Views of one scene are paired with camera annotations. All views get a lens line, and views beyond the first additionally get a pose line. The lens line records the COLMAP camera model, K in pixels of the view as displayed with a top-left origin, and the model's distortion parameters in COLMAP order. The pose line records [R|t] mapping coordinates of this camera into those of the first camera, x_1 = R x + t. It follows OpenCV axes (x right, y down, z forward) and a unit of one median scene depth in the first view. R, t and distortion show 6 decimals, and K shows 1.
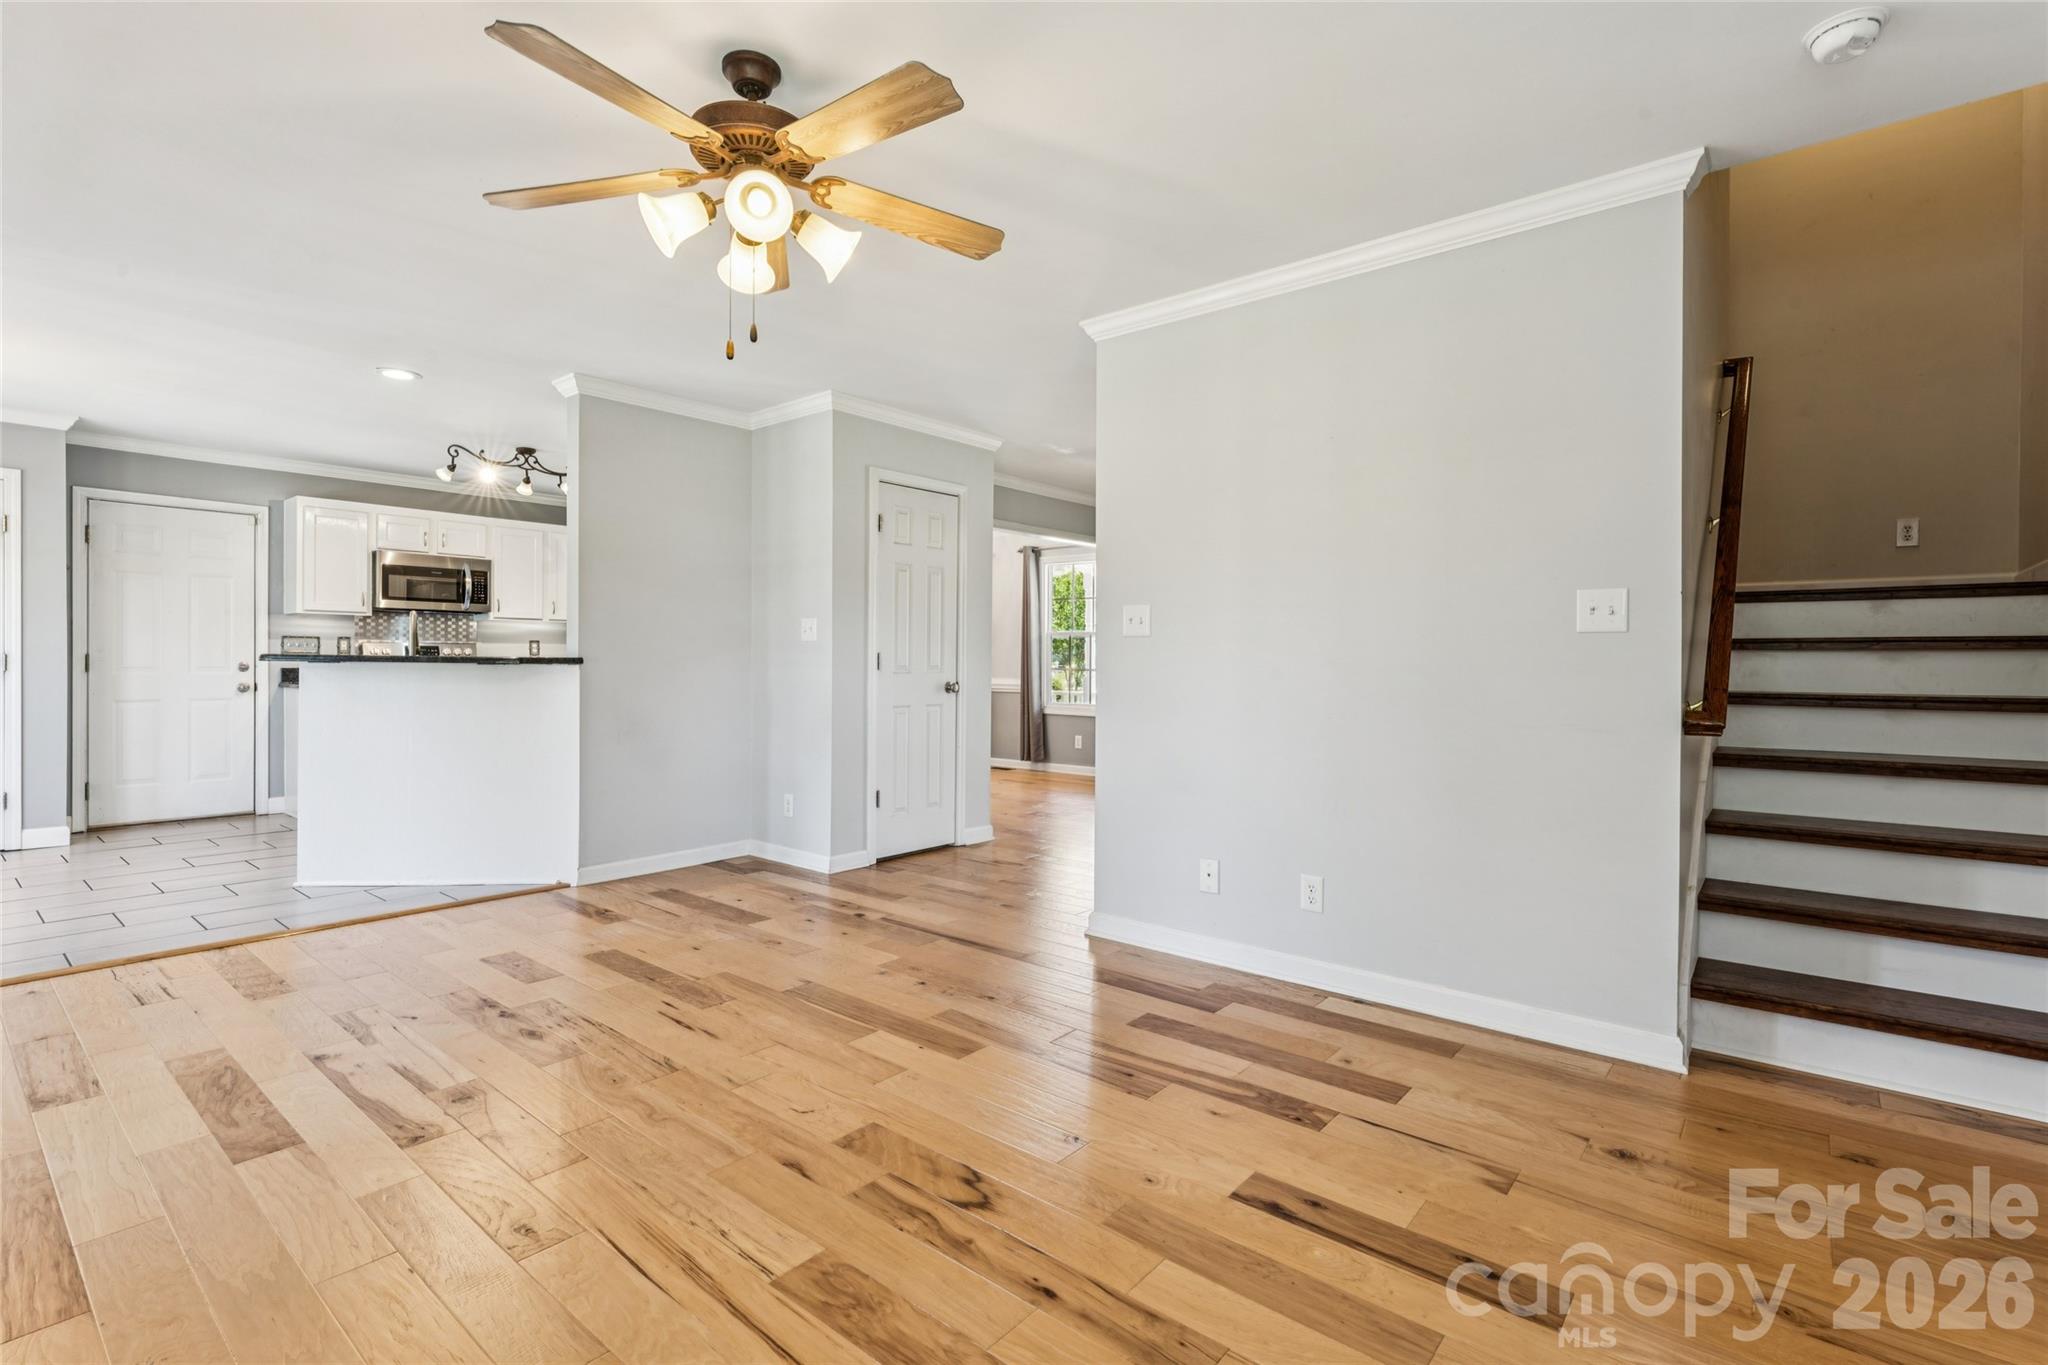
lens RADIAL K [[947.3, 0, 1029.7], [0, 947.3, 664.8], [0, 0, 1]] dist [-0.001291, -0.000639]
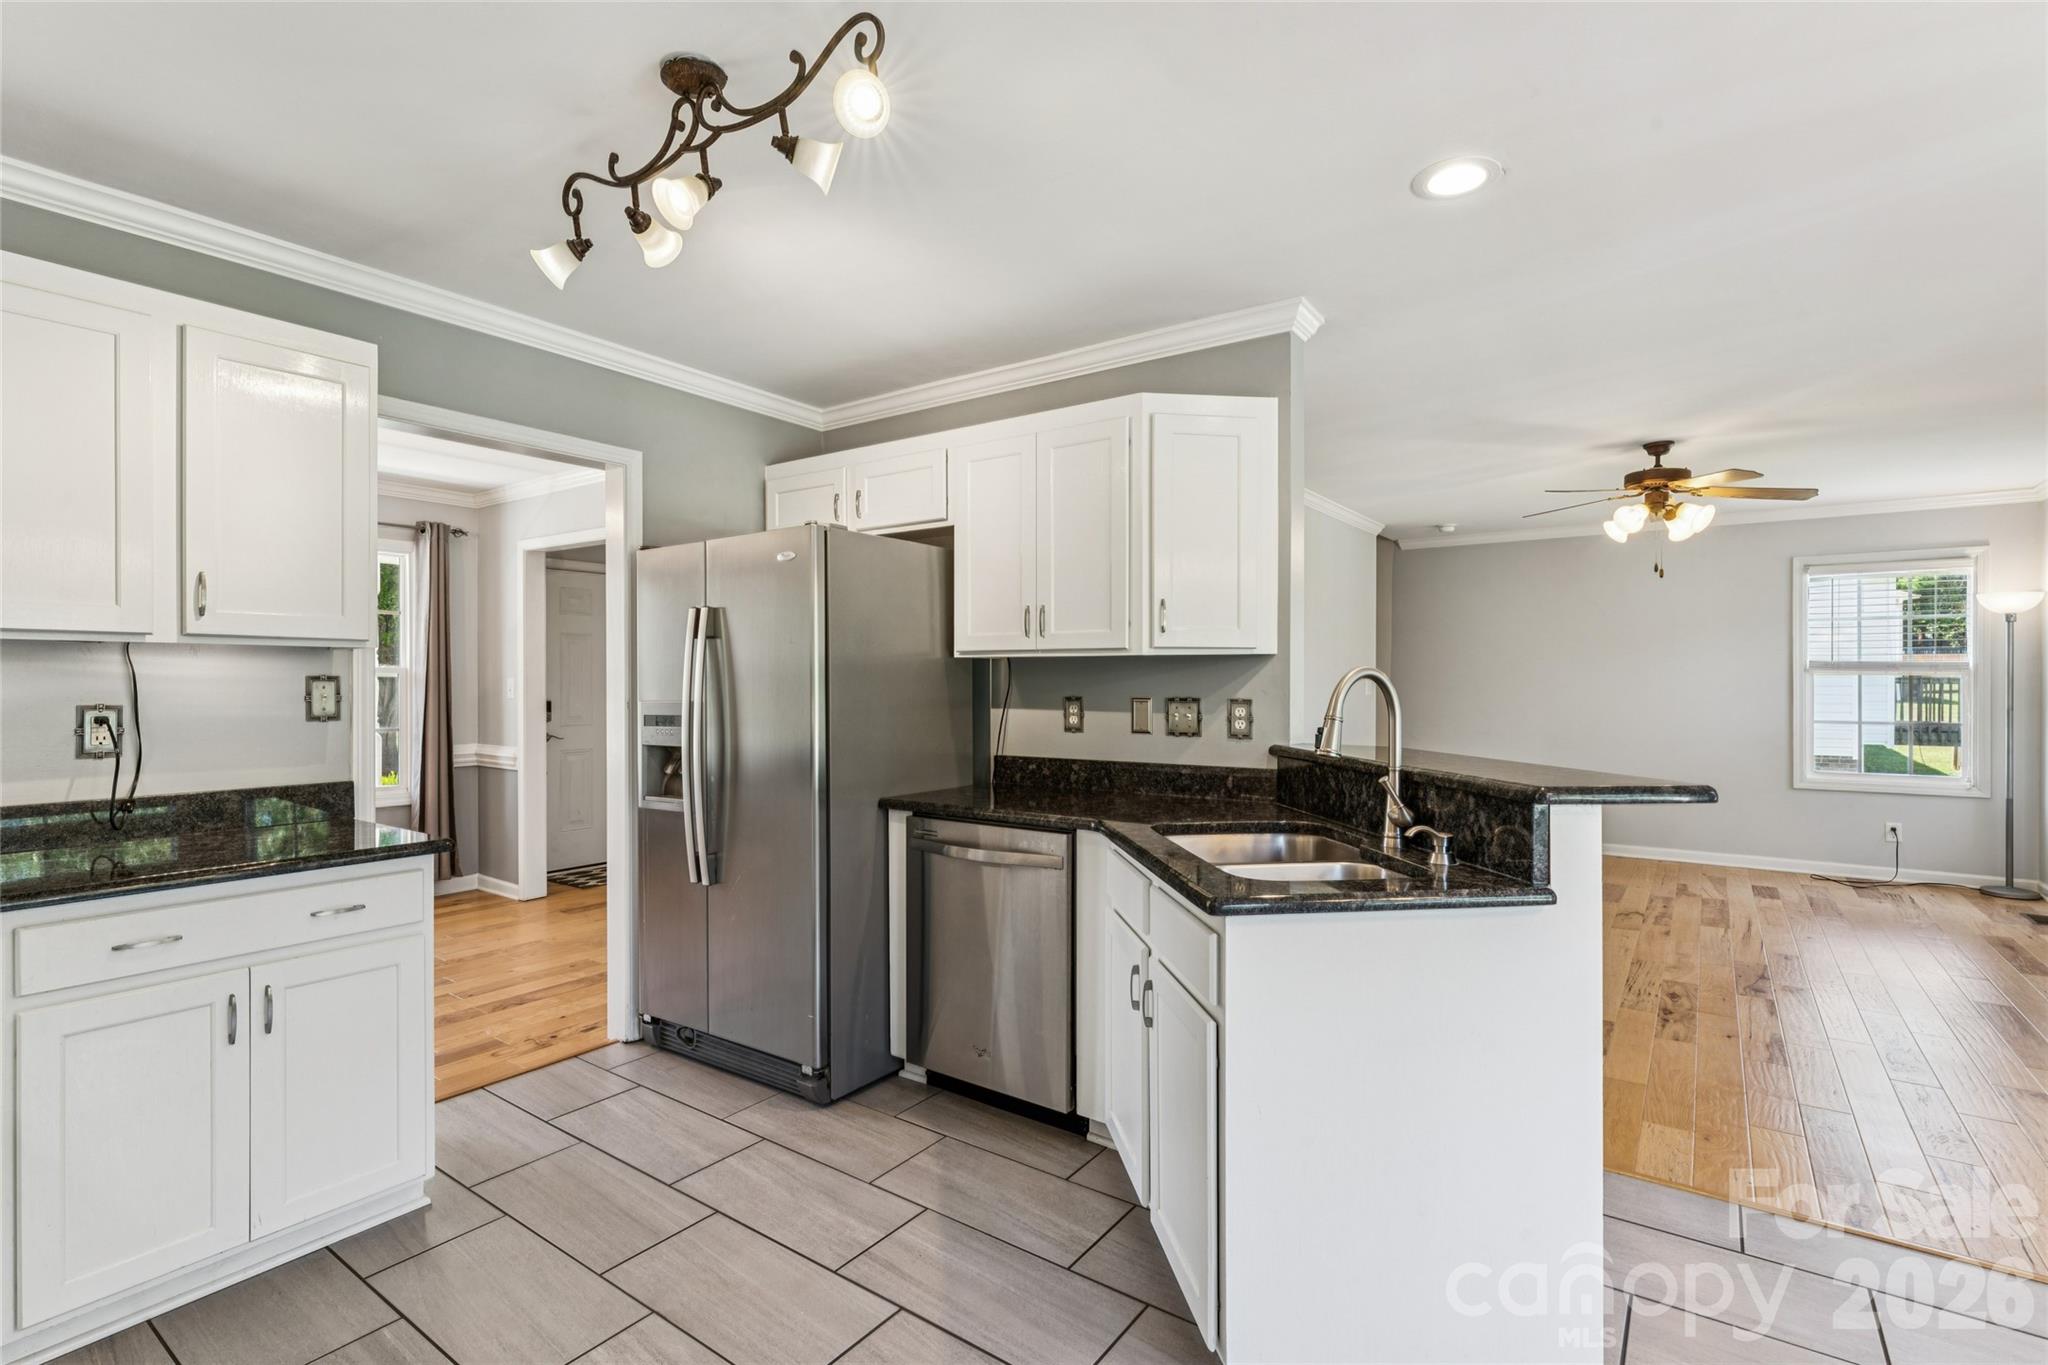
lens RADIAL K [[945.5, 0, 1024.0], [0, 945.5, 682.5], [0, 0, 1]] dist [-0.000749, -0.000641]
pose [[-0.068018, -0.009056, 0.997643, -0.962717], [0.003738, 0.999949, 0.009332, -0.049293], [-0.997677, 0.004364, -0.067981, 1.065494]]
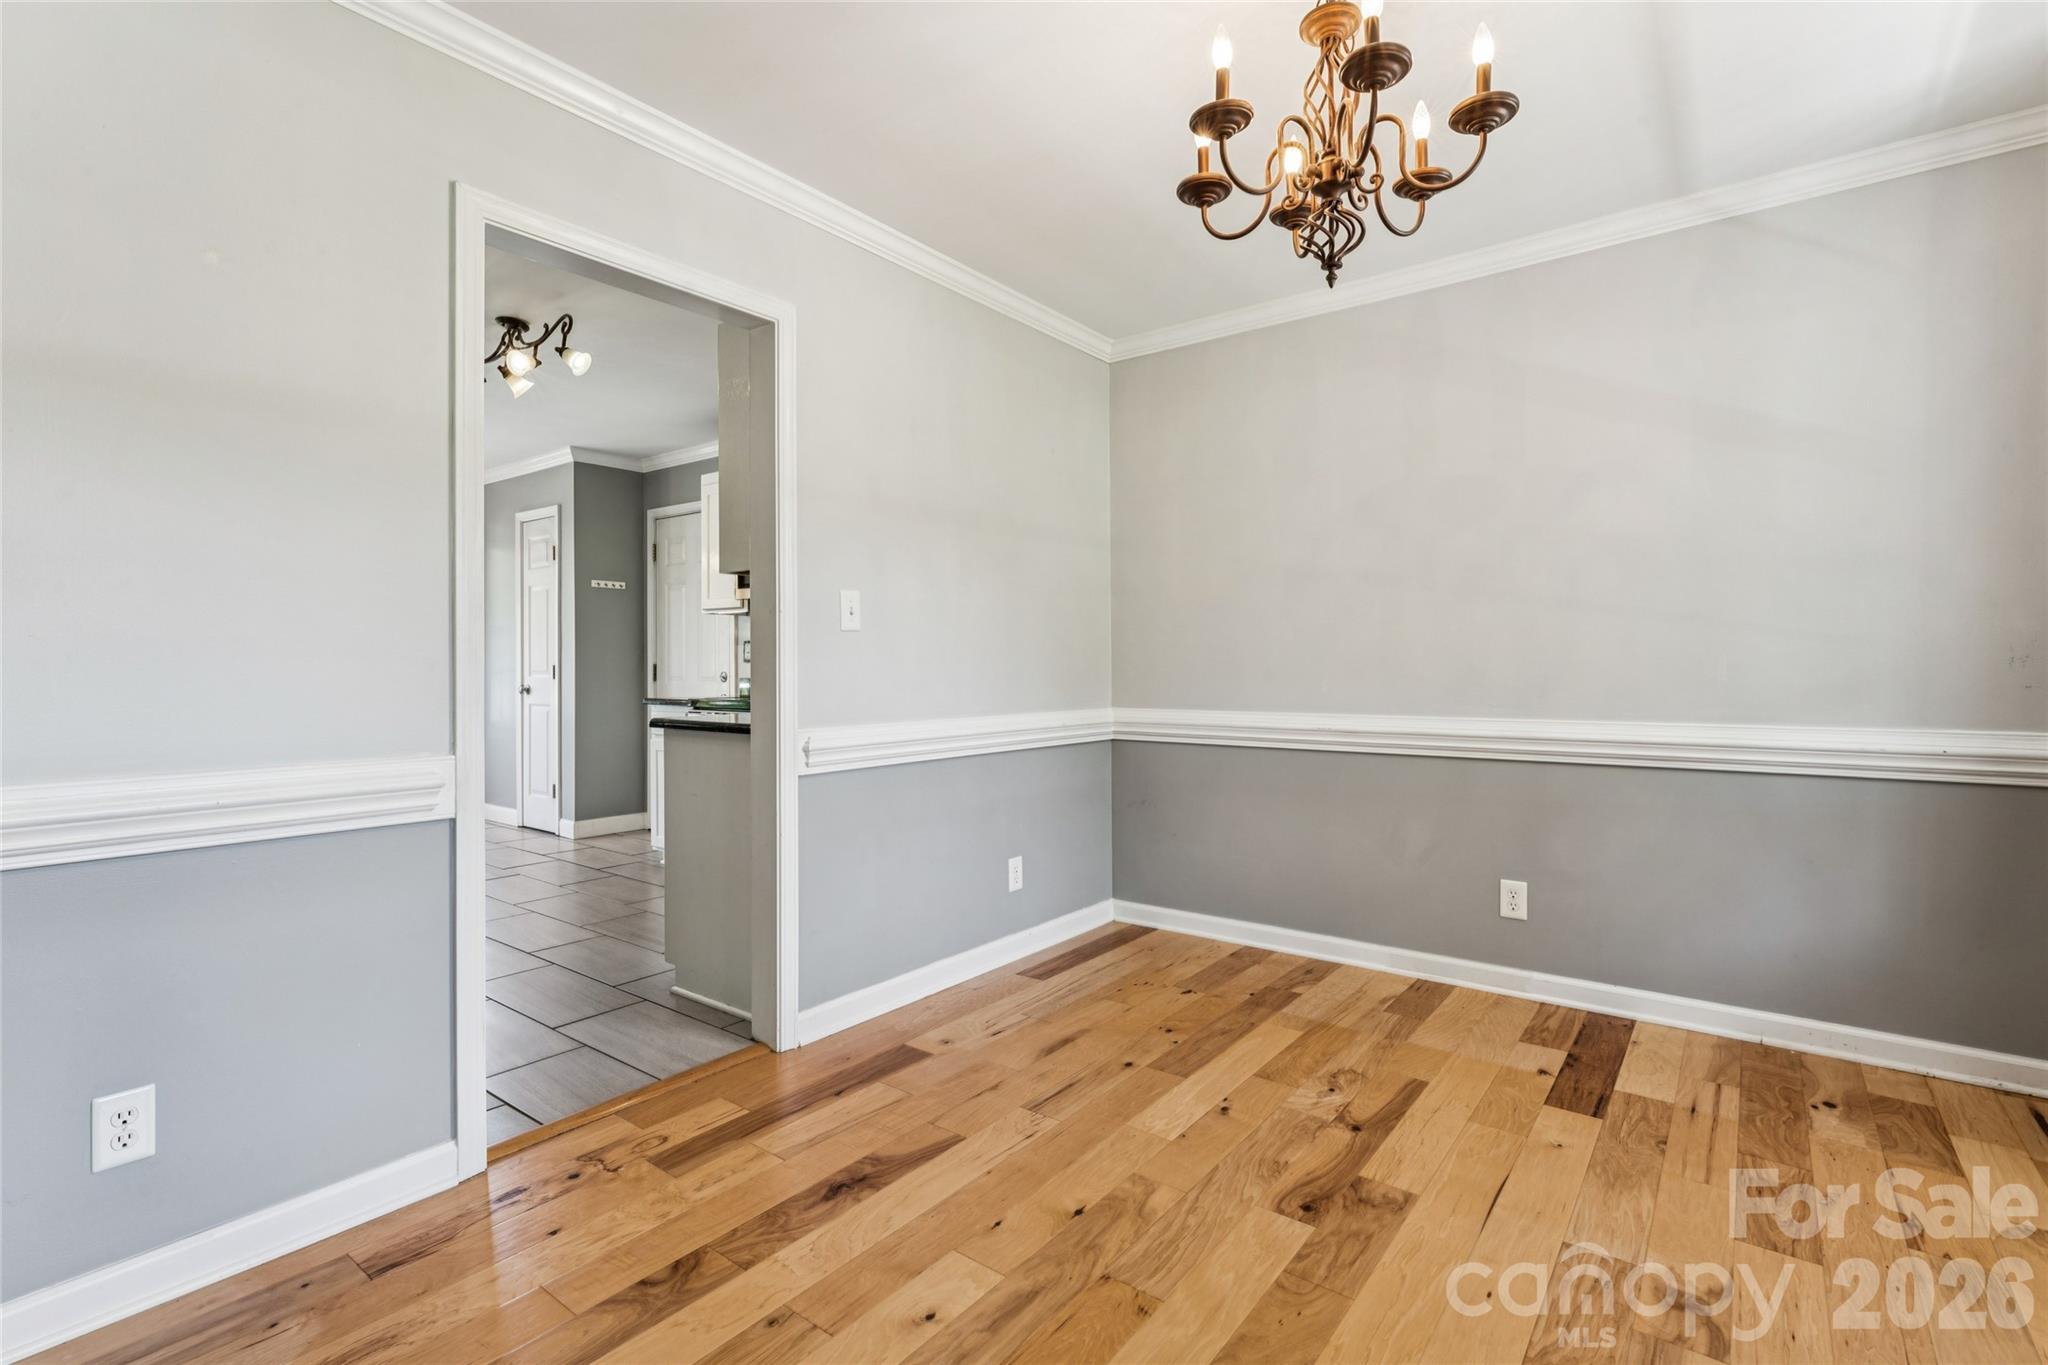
lens RADIAL K [[947.3, 0, 1029.7], [0, 947.3, 664.8], [0, 0, 1]] dist [-0.001291, -0.000639]
pose [[0.036892, -0.003790, -0.999312, 0.102526], [-0.000724, 0.999992, -0.003820, -0.007411], [0.999319, 0.000865, 0.036889, 1.517795]]
